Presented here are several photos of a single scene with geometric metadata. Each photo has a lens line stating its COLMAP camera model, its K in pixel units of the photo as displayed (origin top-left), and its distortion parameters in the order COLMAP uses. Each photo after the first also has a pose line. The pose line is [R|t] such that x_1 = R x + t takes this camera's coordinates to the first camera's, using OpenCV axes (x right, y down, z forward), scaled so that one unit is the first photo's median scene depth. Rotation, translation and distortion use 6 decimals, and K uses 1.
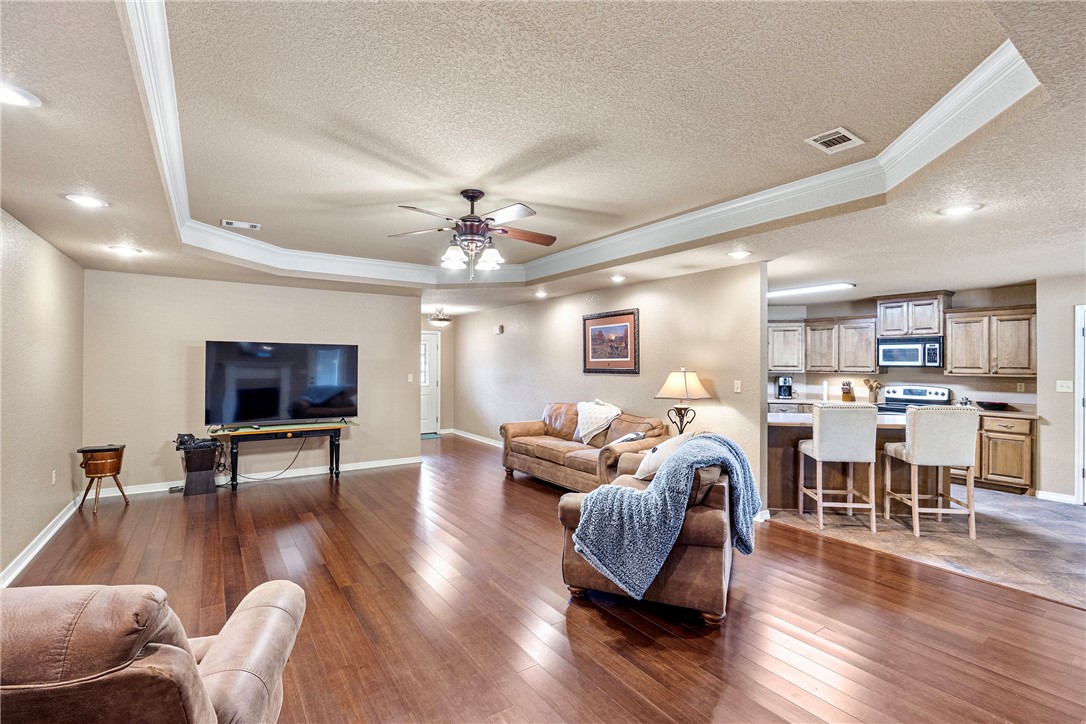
lens RADIAL K [[477.5, 0, 545.1], [0, 477.5, 362.1], [0, 0, 1]] dist [-0.024152, -0.000563]
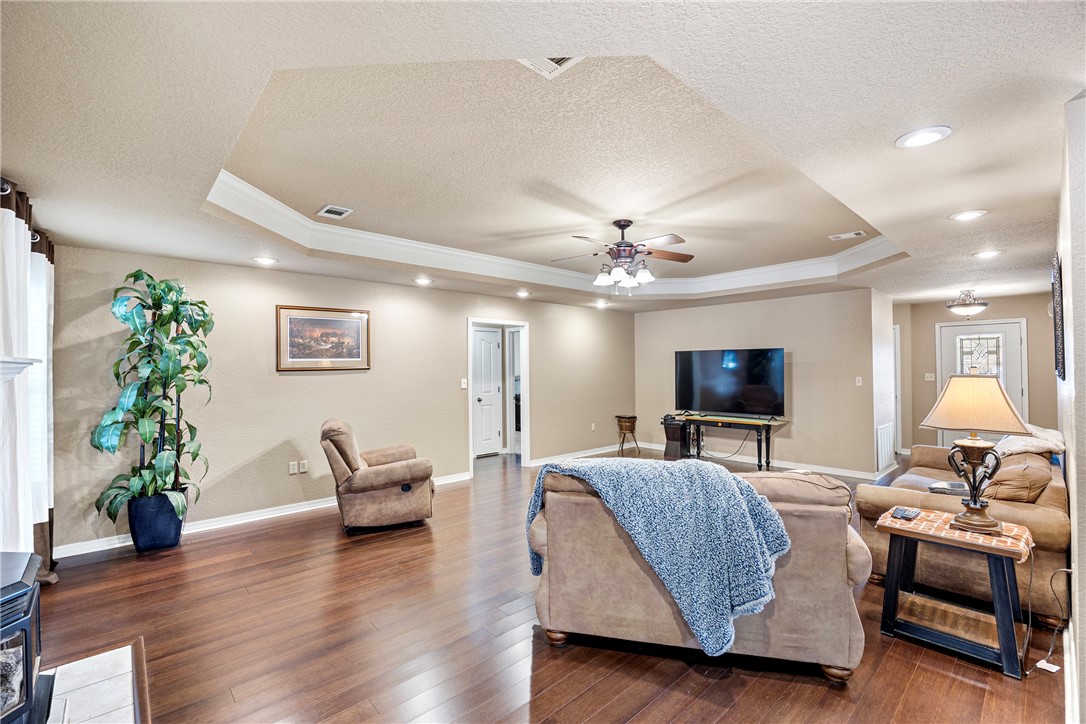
lens RADIAL K [[477.5, 0, 567.6], [0, 477.5, 365.5], [0, 0, 1]] dist [-0.024152, -0.000563]
pose [[0.154570, -0.008959, -0.987941, 0.666782], [0.009182, 0.999929, -0.007631, 0.007525], [0.987939, -0.007892, 0.154641, 0.450412]]
